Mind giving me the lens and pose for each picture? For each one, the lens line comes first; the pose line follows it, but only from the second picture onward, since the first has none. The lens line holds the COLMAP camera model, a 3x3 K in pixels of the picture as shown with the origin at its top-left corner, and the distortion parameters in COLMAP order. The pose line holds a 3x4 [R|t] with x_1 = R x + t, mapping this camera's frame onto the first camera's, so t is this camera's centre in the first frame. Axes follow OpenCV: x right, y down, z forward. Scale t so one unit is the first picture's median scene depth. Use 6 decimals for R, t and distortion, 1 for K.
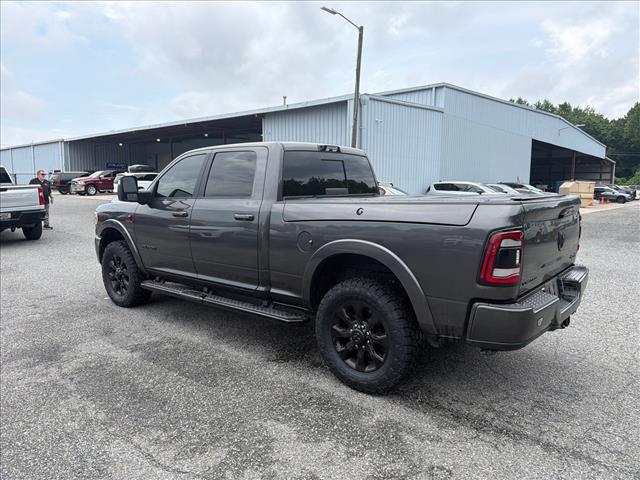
lens RADIAL K [[456.5, 0, 320.0], [0, 456.5, 240.0], [0, 0, 1]] dist [0.006360, -0.001535]
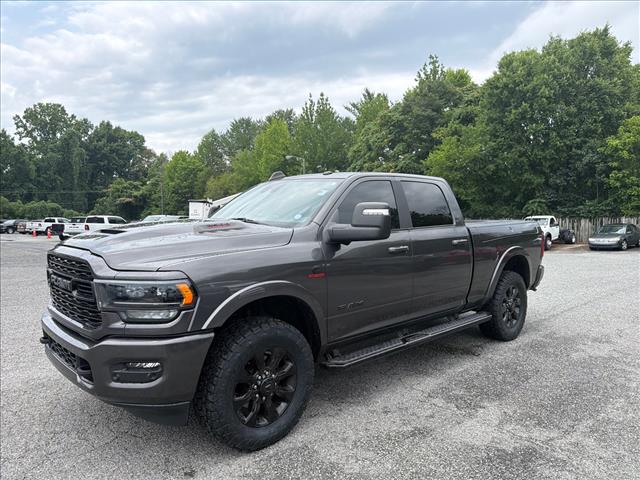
lens RADIAL K [[460.5, 0, 323.8], [0, 460.5, 239.2], [0, 0, 1]] dist [0.003164, -0.000942]
pose [[0.091800, -0.022779, 0.995517, -1.279334], [0.144140, 0.989513, 0.009350, -0.105710], [-0.985290, 0.142635, 0.094121, 1.179796]]
